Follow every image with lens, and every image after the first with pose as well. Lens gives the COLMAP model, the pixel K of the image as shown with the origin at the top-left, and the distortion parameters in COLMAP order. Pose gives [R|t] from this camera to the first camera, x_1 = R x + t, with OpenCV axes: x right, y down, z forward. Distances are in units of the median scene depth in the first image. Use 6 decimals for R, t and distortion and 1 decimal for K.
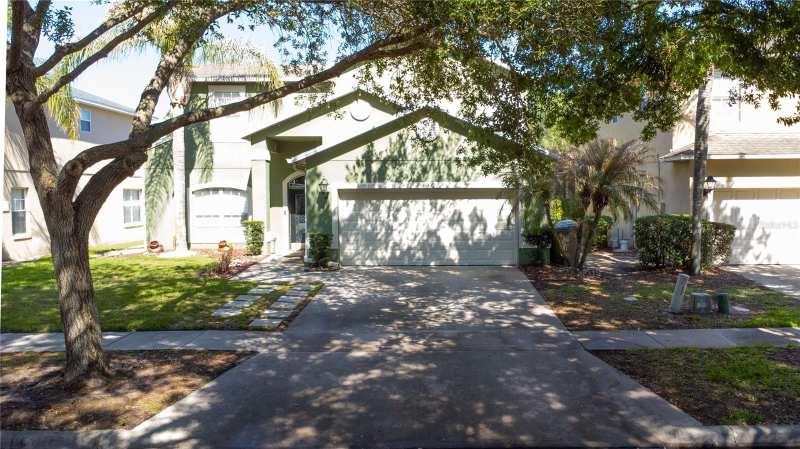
lens RADIAL K [[576.6, 0, 400.0], [0, 576.6, 224.5], [0, 0, 1]] dist [-0.002885, -0.001736]
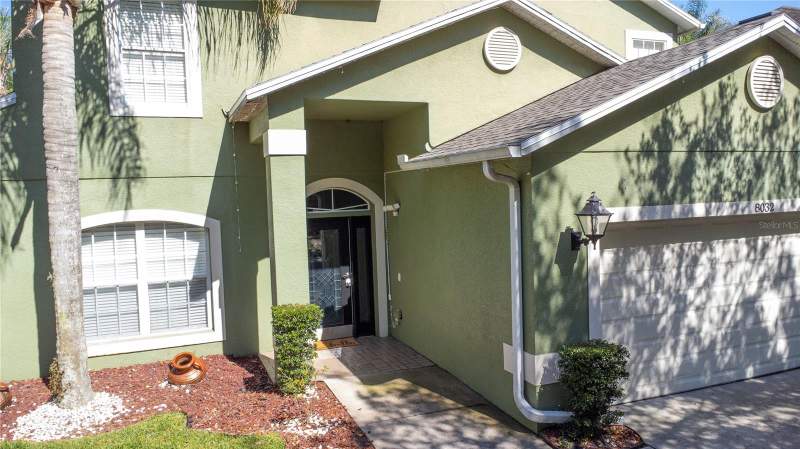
lens RADIAL K [[527.9, 0, 402.1], [0, 527.9, 241.6], [0, 0, 1]] dist [-0.001163, -0.000897]
pose [[0.911576, -0.049099, 0.408189, -0.377521], [0.053348, 0.998575, 0.000976, -0.051753], [-0.407655, 0.020886, 0.912897, 0.724728]]
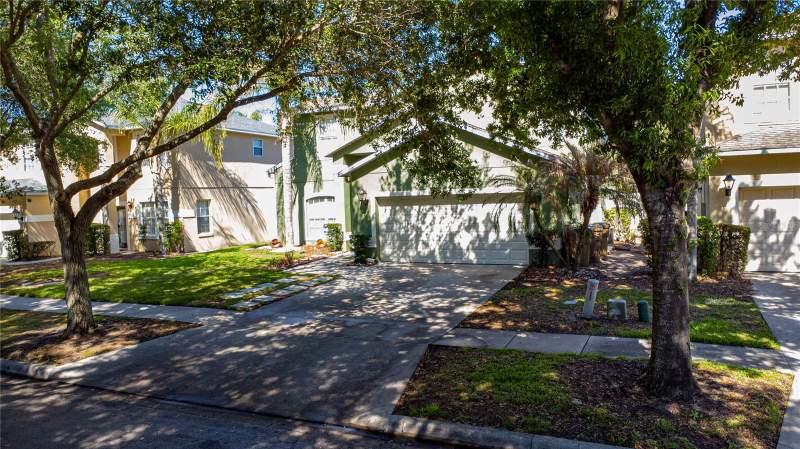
lens RADIAL K [[527.9, 0, 402.1], [0, 527.9, 241.6], [0, 0, 1]] dist [-0.001163, -0.000897]
pose [[0.918065, 0.011431, -0.396266, 0.368497], [0.002945, 0.999360, 0.035651, -0.009279], [0.396420, -0.033897, 0.917443, 0.029620]]
